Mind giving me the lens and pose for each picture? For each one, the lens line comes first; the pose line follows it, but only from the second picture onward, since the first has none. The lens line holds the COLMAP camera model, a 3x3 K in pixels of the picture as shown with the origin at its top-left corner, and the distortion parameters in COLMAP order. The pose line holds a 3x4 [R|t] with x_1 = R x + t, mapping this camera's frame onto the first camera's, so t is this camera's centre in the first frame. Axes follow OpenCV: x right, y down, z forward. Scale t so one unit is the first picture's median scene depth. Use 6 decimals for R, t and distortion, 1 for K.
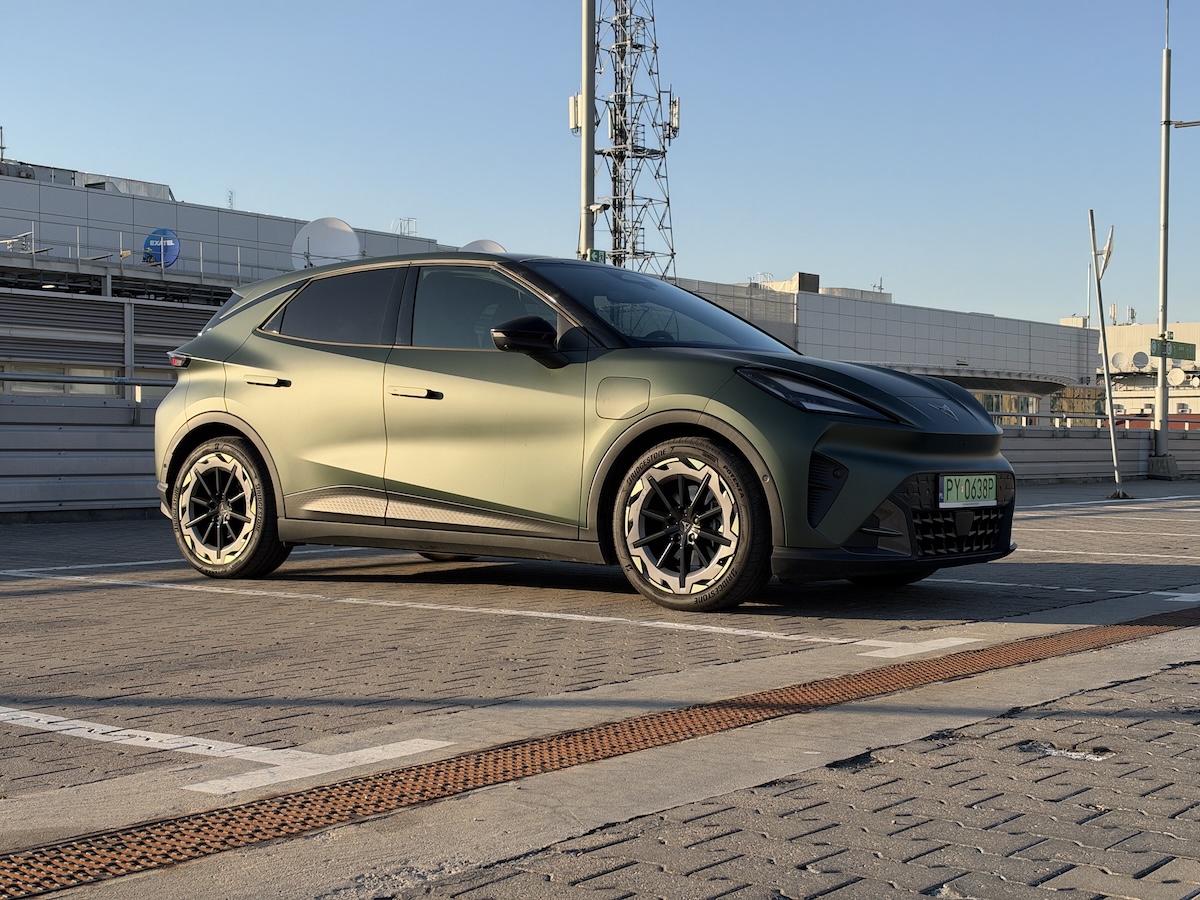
lens RADIAL K [[1729.3, 0, 600.0], [0, 1729.3, 450.0], [0, 0, 1]] dist [0.095573, -0.152189]
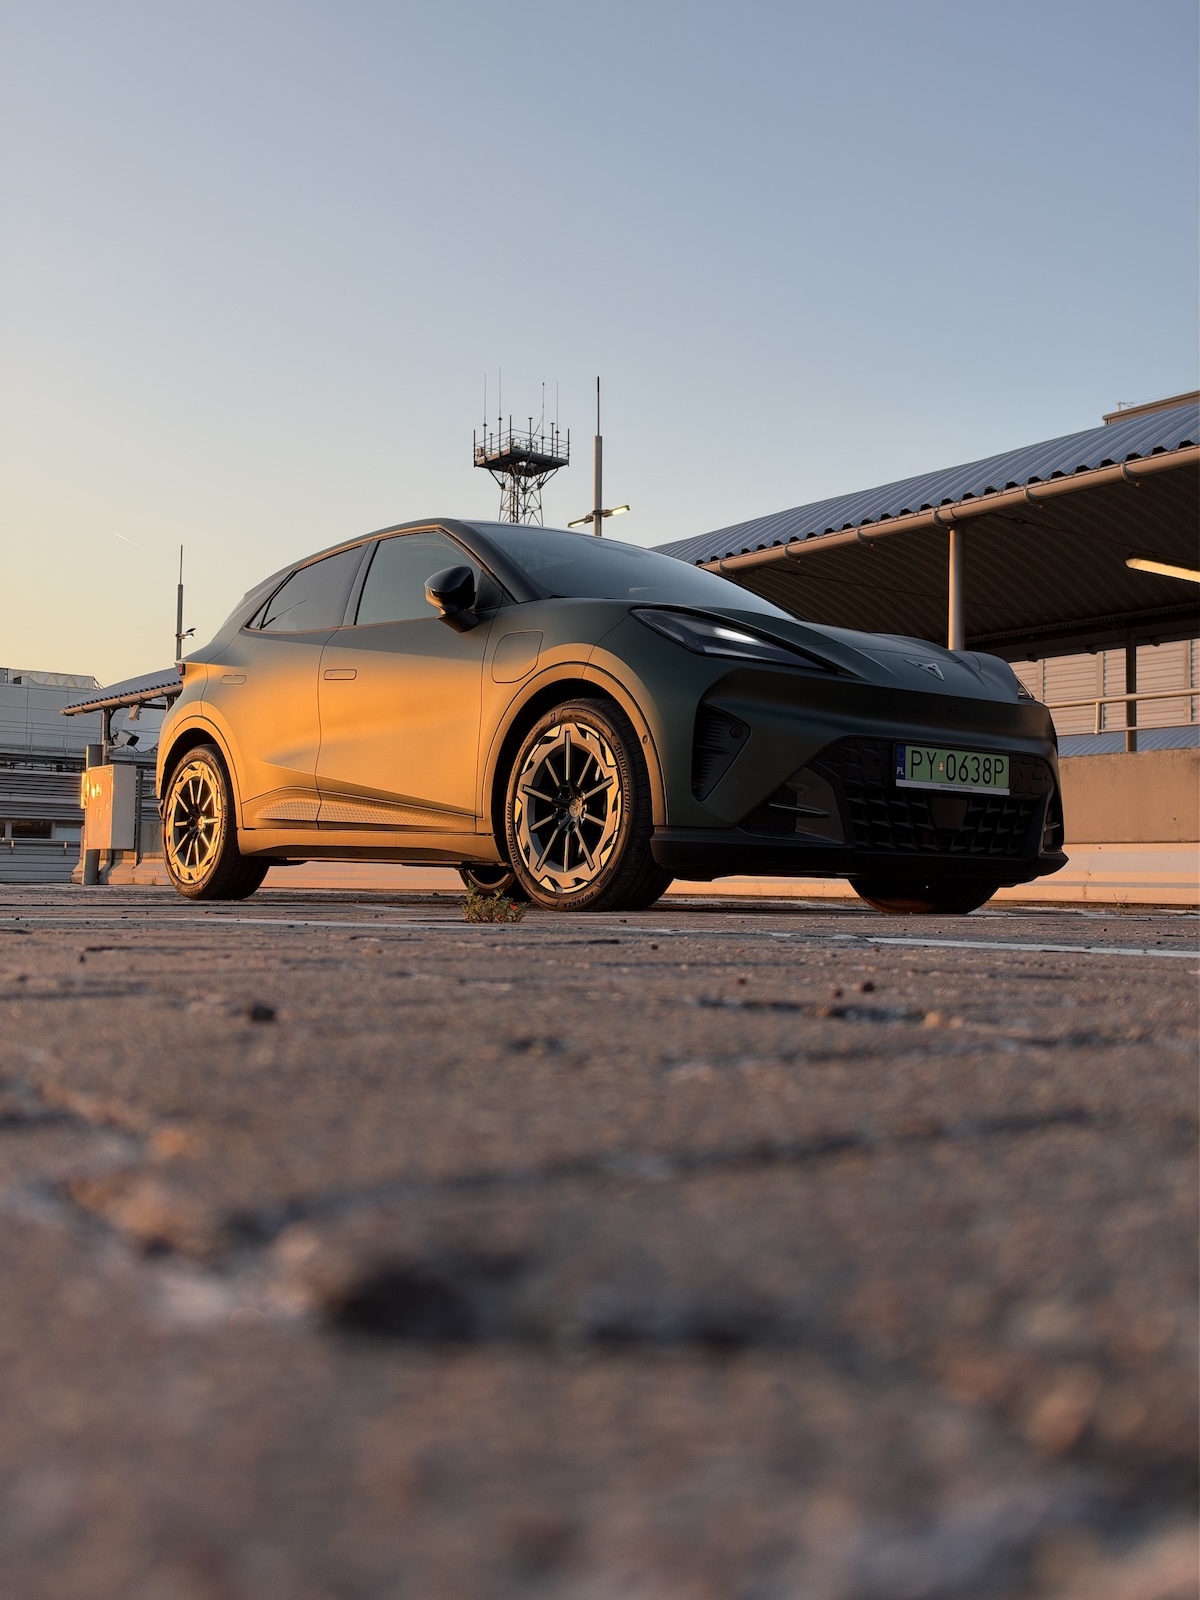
lens RADIAL K [[1617.0, 0, 600.0], [0, 1617.0, 800.0], [0, 0, 1]] dist [0.152172, -0.376301]
pose [[0.965246, 0.001877, -0.261338, 0.252807], [-0.017226, 0.998257, -0.056455, 0.080856], [0.260776, 0.058994, 0.963595, 0.274578]]
